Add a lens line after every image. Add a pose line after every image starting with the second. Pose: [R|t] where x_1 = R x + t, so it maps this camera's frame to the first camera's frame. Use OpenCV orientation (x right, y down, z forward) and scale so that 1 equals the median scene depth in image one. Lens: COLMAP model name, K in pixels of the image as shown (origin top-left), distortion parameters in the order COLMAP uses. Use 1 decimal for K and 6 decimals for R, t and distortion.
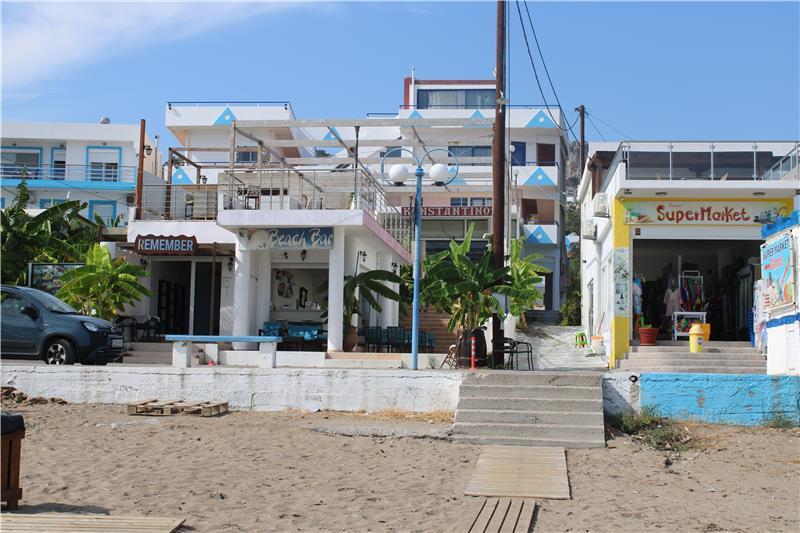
lens RADIAL K [[1248.6, 0, 400.0], [0, 1248.6, 266.5], [0, 0, 1]] dist [-0.016618, 0.055963]
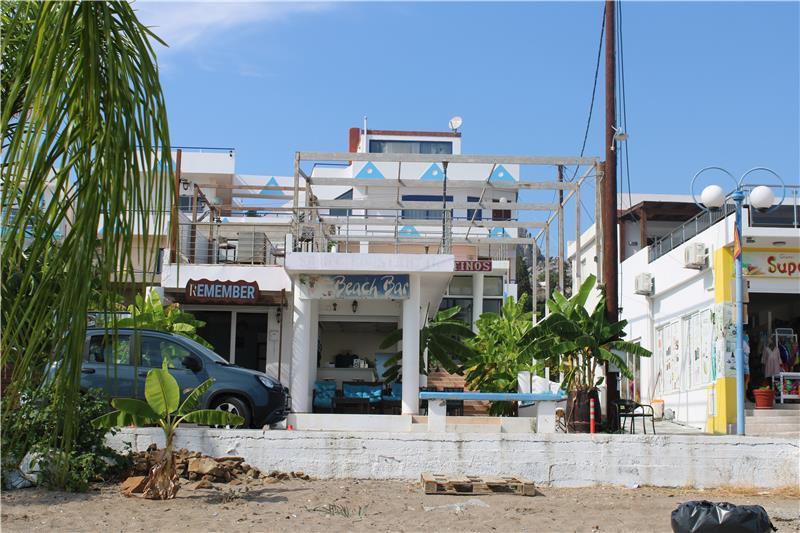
lens RADIAL K [[1248.6, 0, 400.0], [0, 1248.6, 266.5], [0, 0, 1]] dist [-0.016618, 0.055963]
pose [[0.990856, 0.018141, 0.133697, -0.186429], [-0.011105, 0.998523, -0.053186, 0.010616], [-0.134464, 0.051215, 0.989594, 0.125279]]
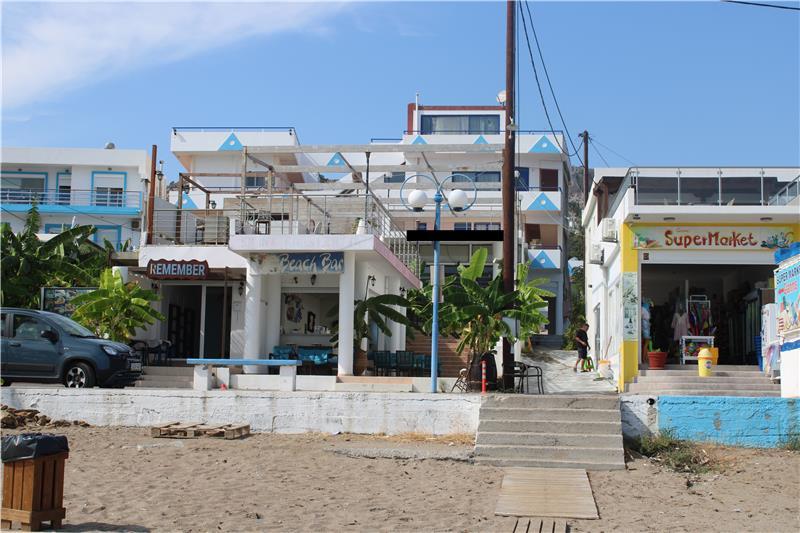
lens RADIAL K [[1248.6, 0, 400.0], [0, 1248.6, 266.5], [0, 0, 1]] dist [-0.016618, 0.055963]
pose [[0.999998, 0.000233, 0.001814, -0.010246], [-0.000197, 0.999804, -0.019797, 0.000229], [-0.001818, 0.019796, 0.999802, -0.007960]]
